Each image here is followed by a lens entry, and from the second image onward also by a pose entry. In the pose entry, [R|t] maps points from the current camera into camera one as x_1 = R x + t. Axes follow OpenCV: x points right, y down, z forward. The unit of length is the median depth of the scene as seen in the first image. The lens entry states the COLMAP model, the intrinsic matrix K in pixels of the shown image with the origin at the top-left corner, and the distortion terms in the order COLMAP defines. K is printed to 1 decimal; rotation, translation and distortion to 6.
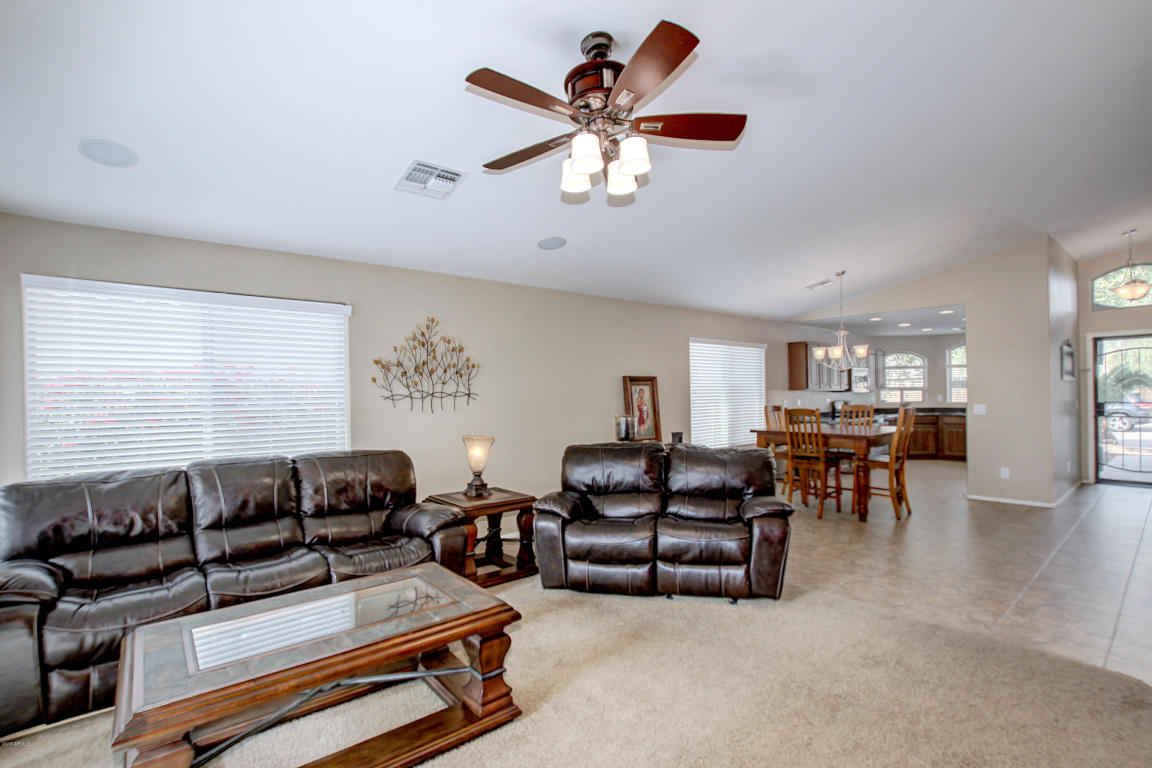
lens RADIAL K [[527.2, 0, 572.0], [0, 527.2, 391.3], [0, 0, 1]] dist [-0.028804, -0.000057]
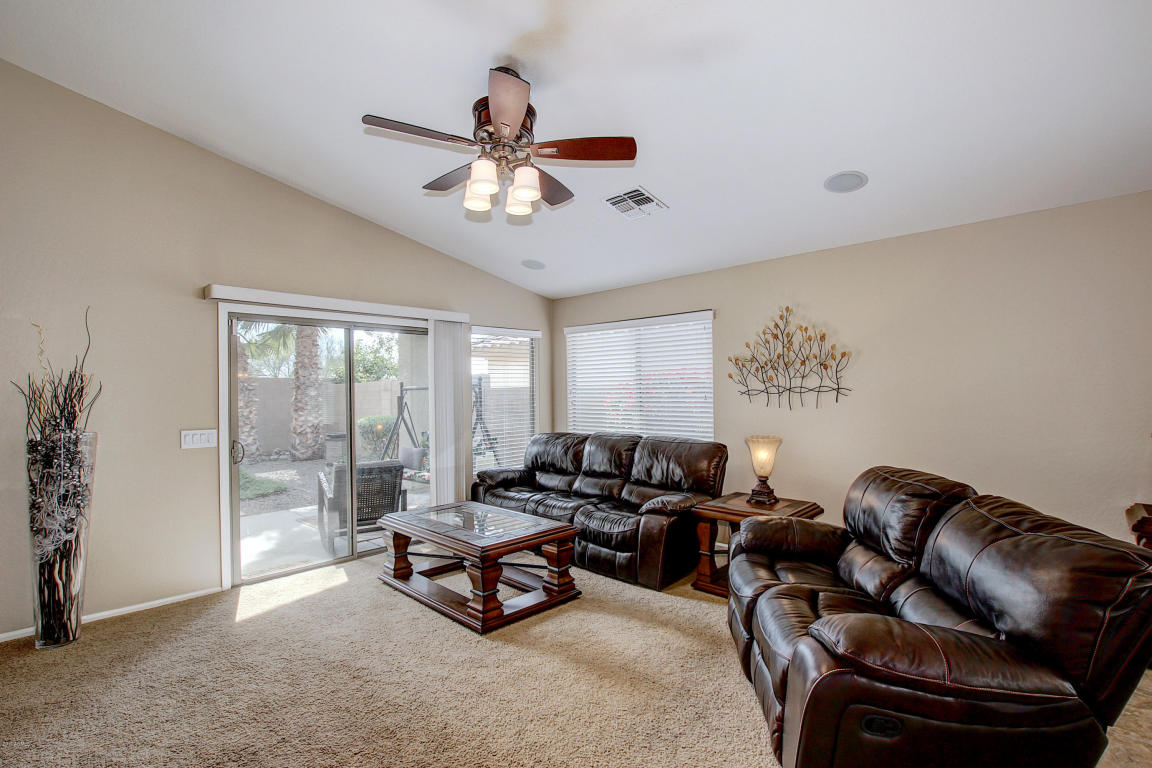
lens RADIAL K [[527.2, 0, 571.8], [0, 527.2, 389.2], [0, 0, 1]] dist [-0.028804, -0.000057]
pose [[0.119349, 0.004733, -0.992841, 0.443872], [0.012628, 0.999901, 0.006284, -0.003978], [0.992772, -0.013288, 0.119277, 0.378912]]
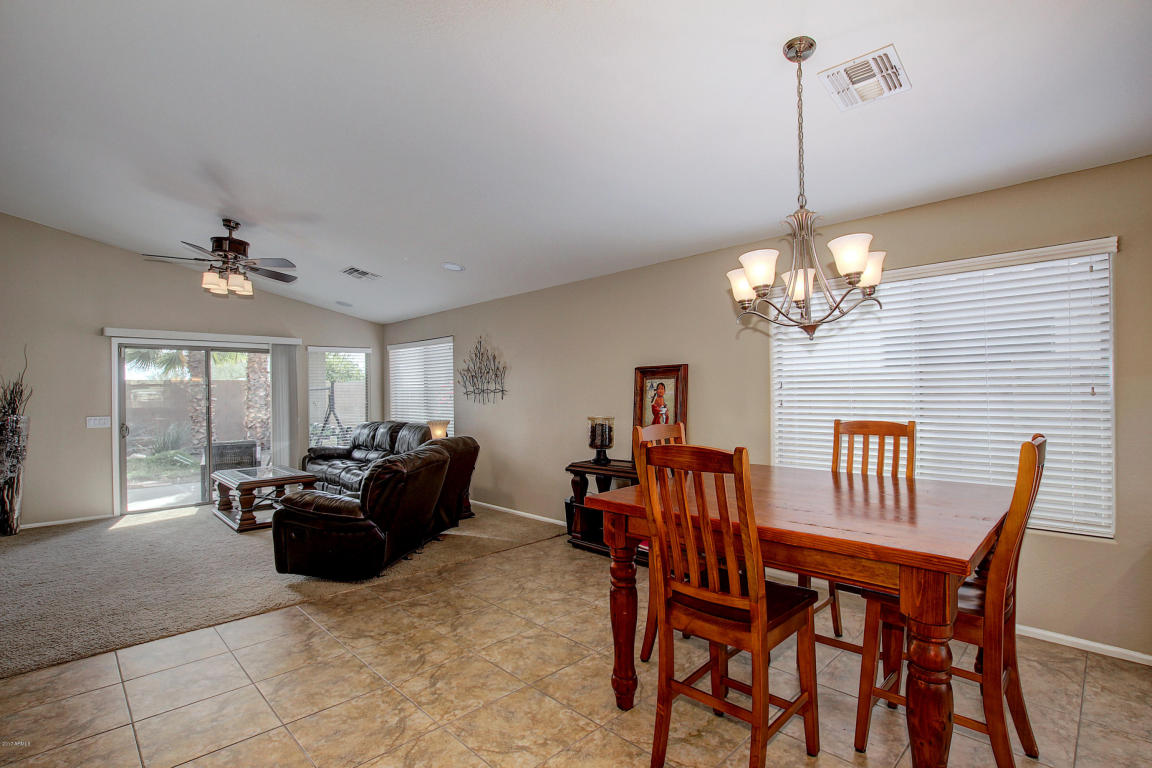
lens RADIAL K [[527.2, 0, 569.3], [0, 527.2, 390.4], [0, 0, 1]] dist [-0.028804, -0.000057]
pose [[0.094474, 0.006703, -0.995505, 0.840666], [0.014588, 0.999861, 0.008116, -0.002652], [0.995420, -0.015289, 0.094363, 0.810084]]
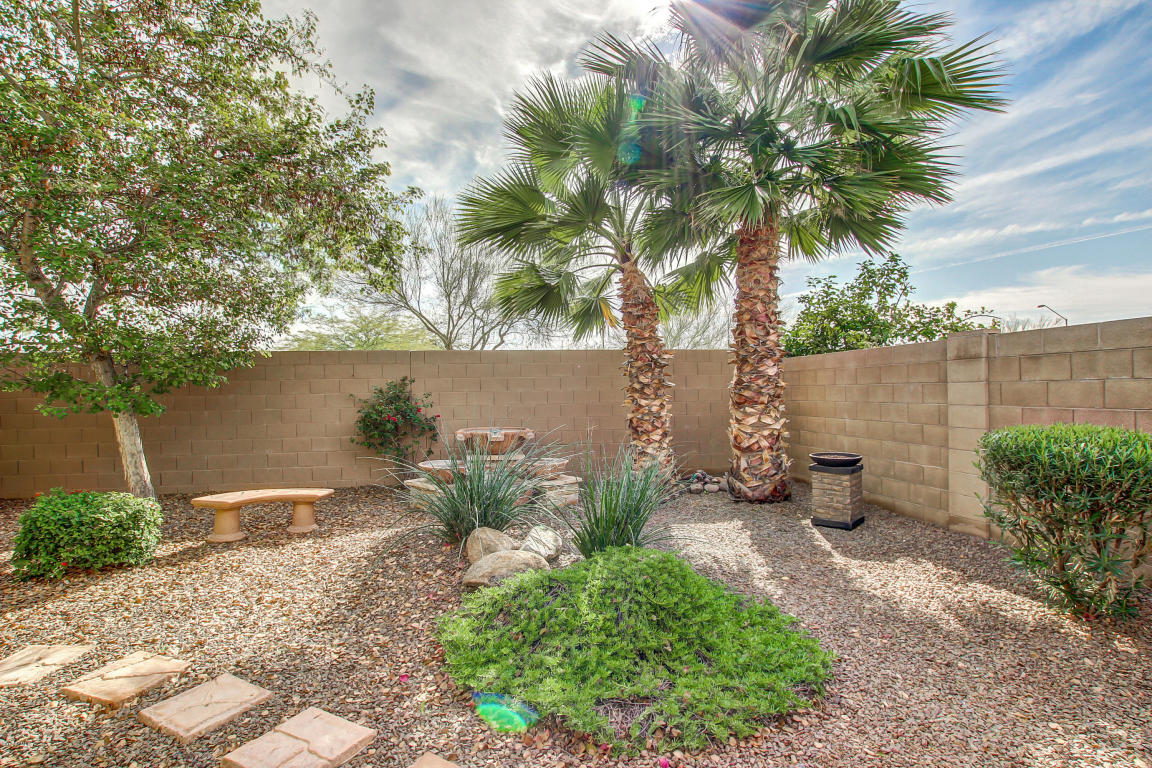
lens RADIAL K [[527.2, 0, 577.7], [0, 527.2, 387.7], [0, 0, 1]] dist [-0.028804, -0.000057]
pose [[-0.489539, -0.005868, -0.871962, -0.597307], [0.014138, 0.999793, -0.014665, 0.054197], [0.871867, -0.019507, -0.489354, -0.202133]]
